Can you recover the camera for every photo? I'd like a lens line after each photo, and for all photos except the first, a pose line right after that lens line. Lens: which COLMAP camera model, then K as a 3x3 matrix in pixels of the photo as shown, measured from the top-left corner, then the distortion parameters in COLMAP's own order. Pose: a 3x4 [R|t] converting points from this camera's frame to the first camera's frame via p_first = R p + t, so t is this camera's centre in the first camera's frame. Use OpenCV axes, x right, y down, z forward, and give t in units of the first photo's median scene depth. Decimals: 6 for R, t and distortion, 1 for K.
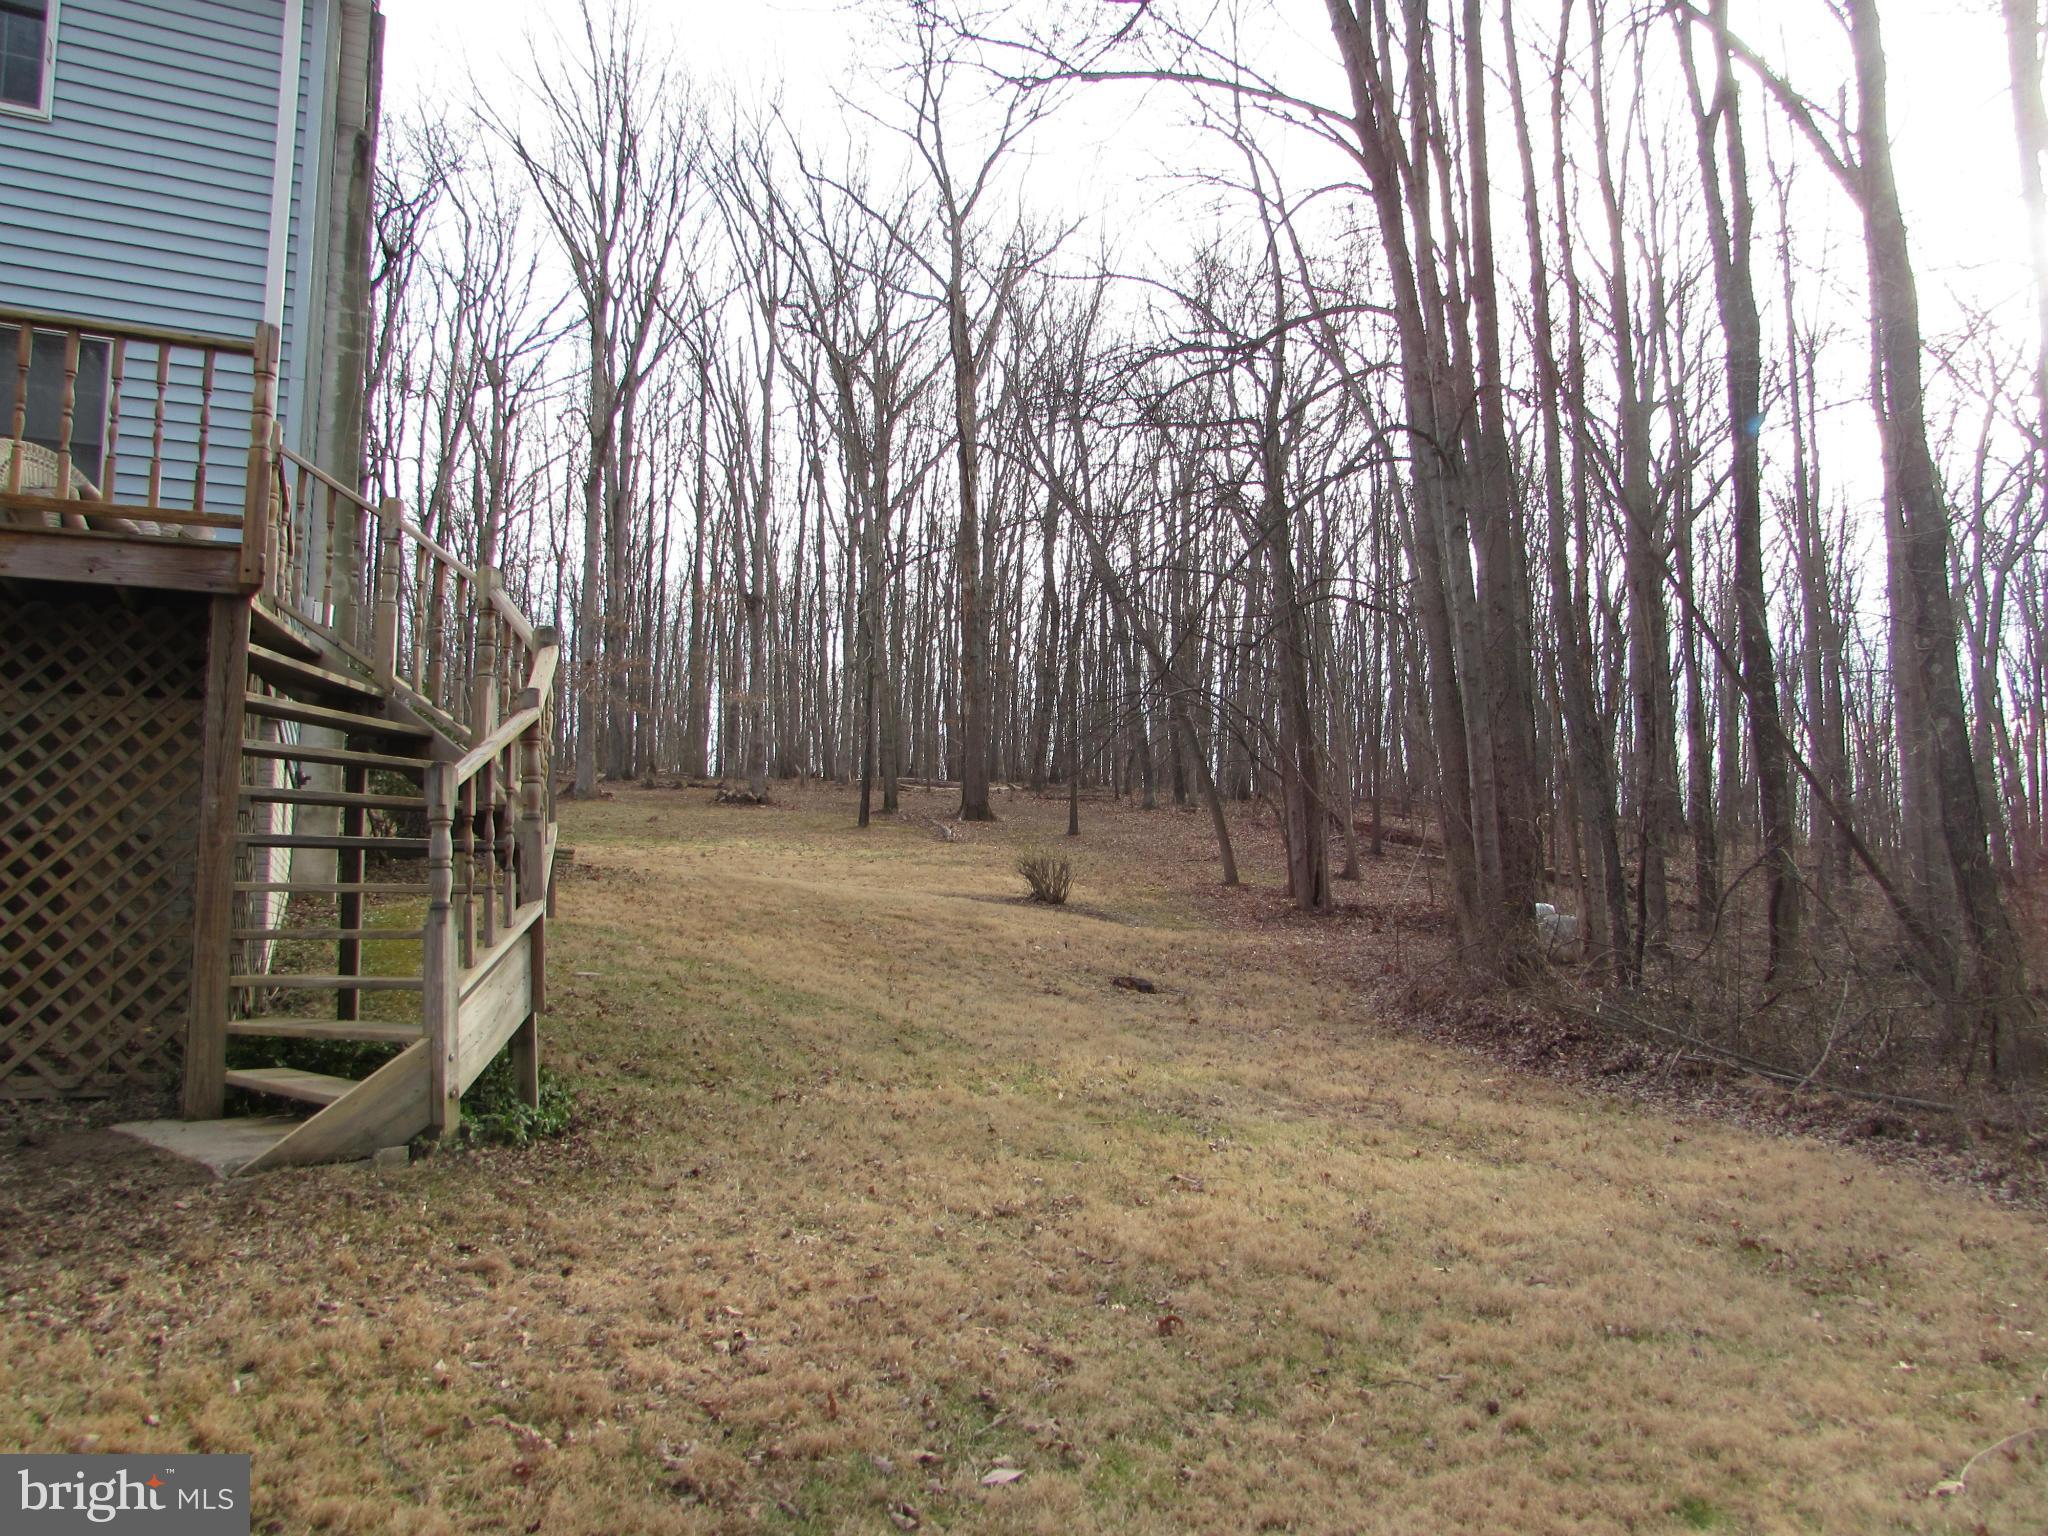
lens RADIAL K [[1447.3, 0, 1024.0], [0, 1447.3, 768.0], [0, 0, 1]] dist [-0.041073, 0.021670]
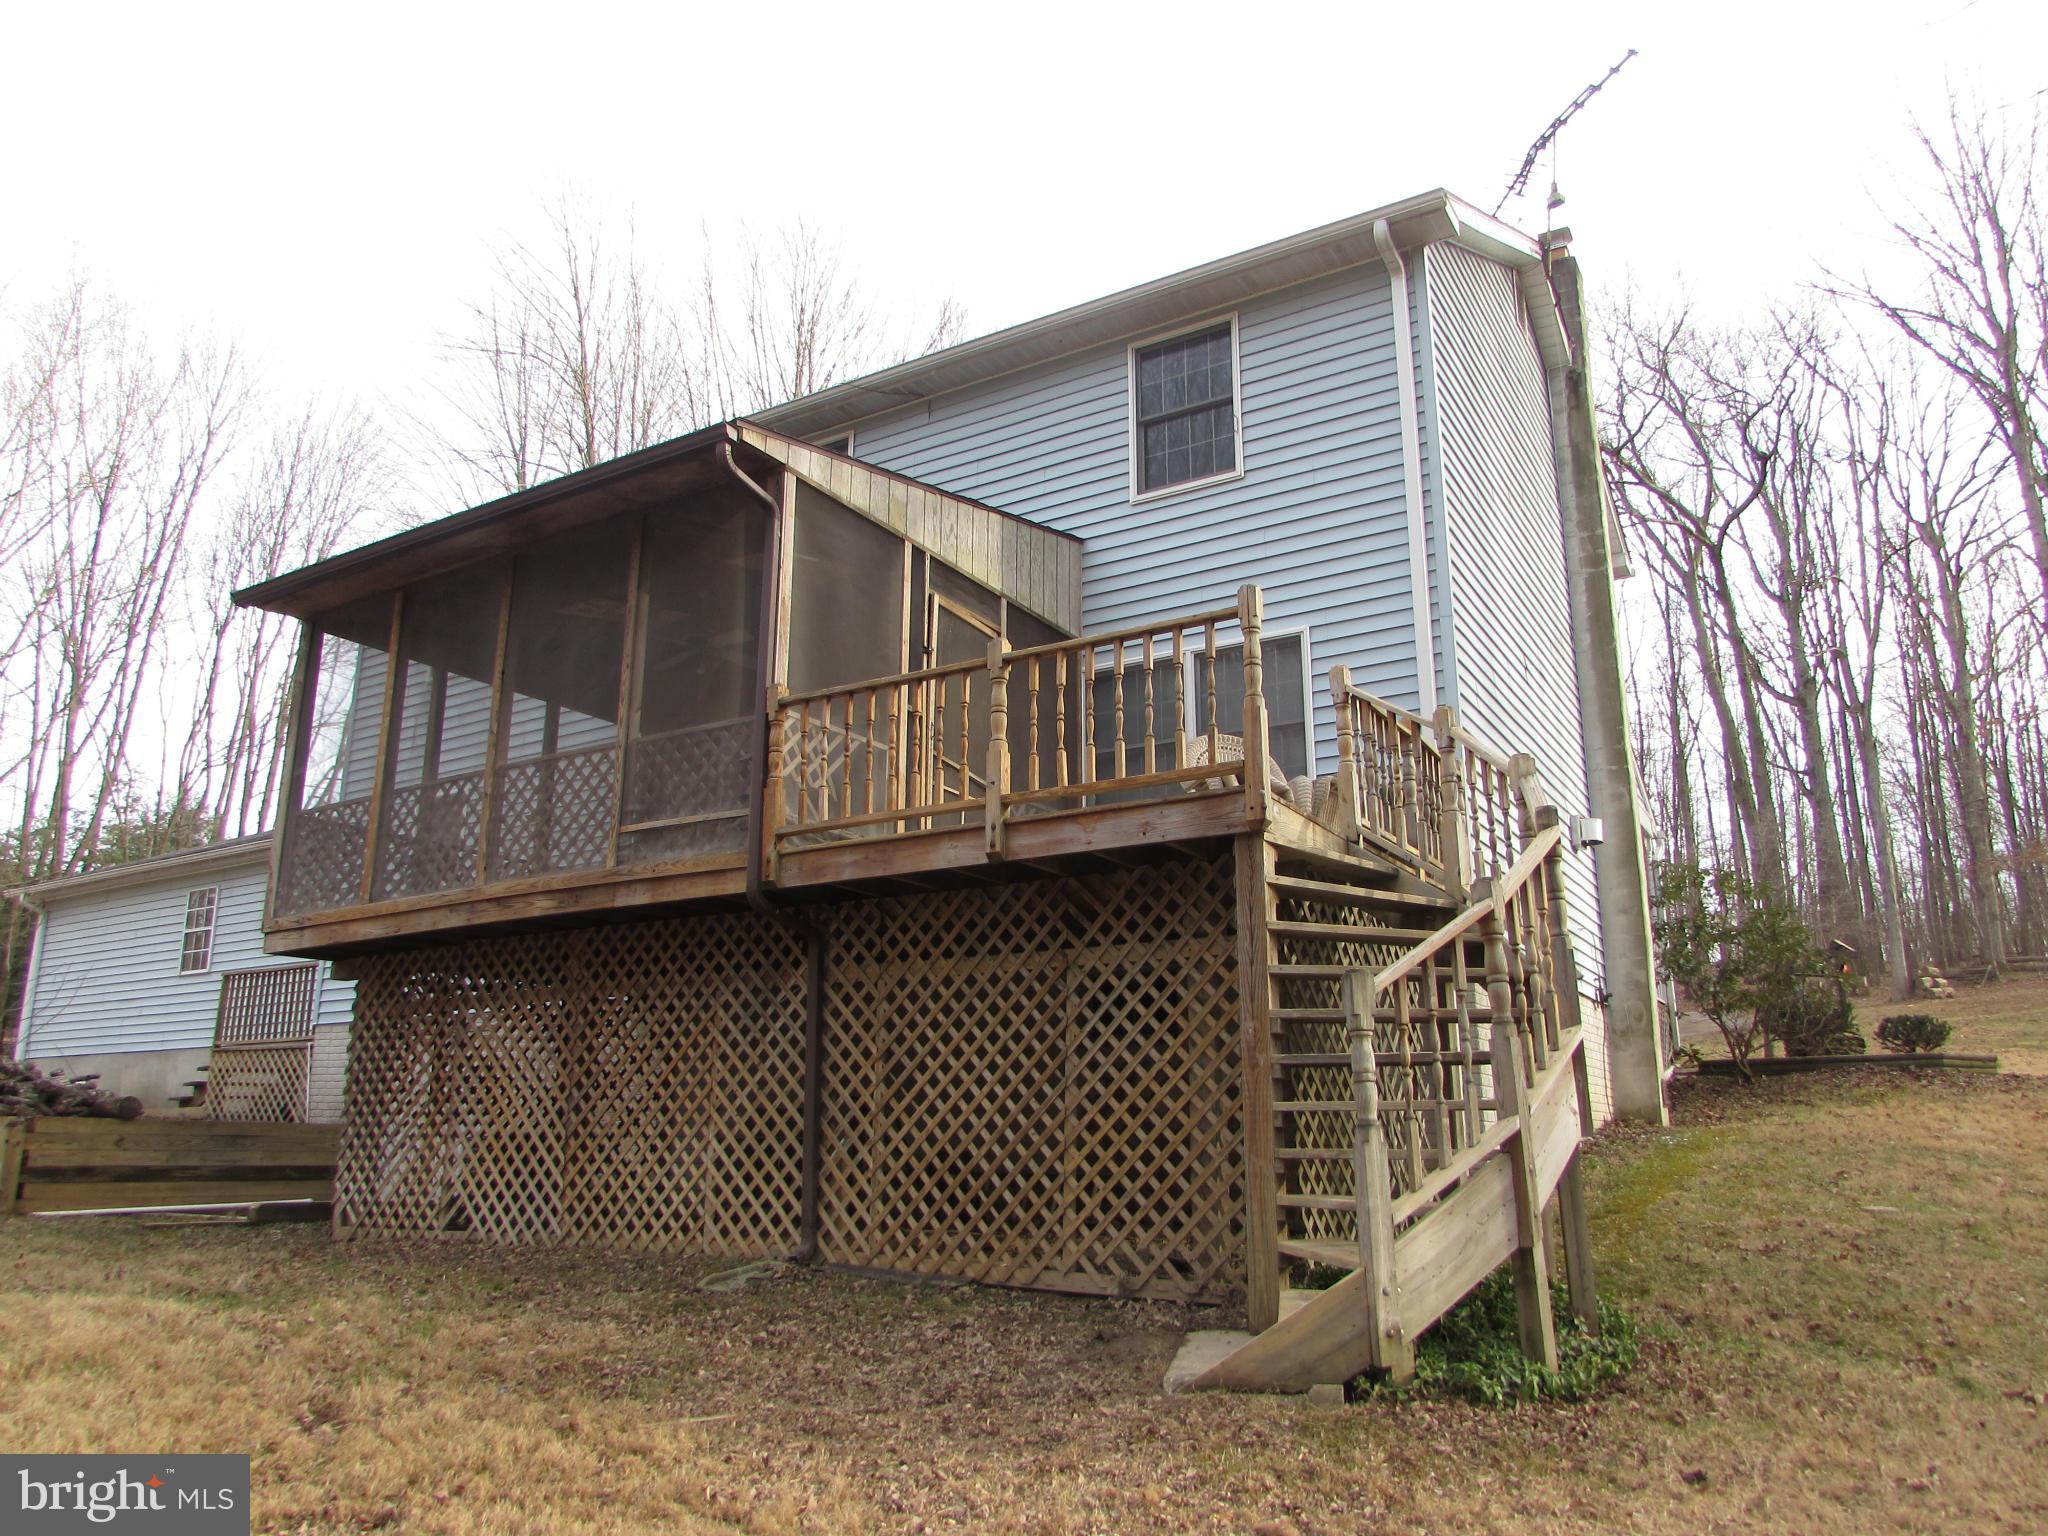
lens RADIAL K [[1447.3, 0, 1024.0], [0, 1447.3, 768.0], [0, 0, 1]] dist [-0.041073, 0.021670]
pose [[0.526638, -0.202174, -0.825698, 0.274350], [0.064934, 0.978037, -0.198059, 0.036899], [0.847606, 0.050689, 0.528199, 0.272691]]
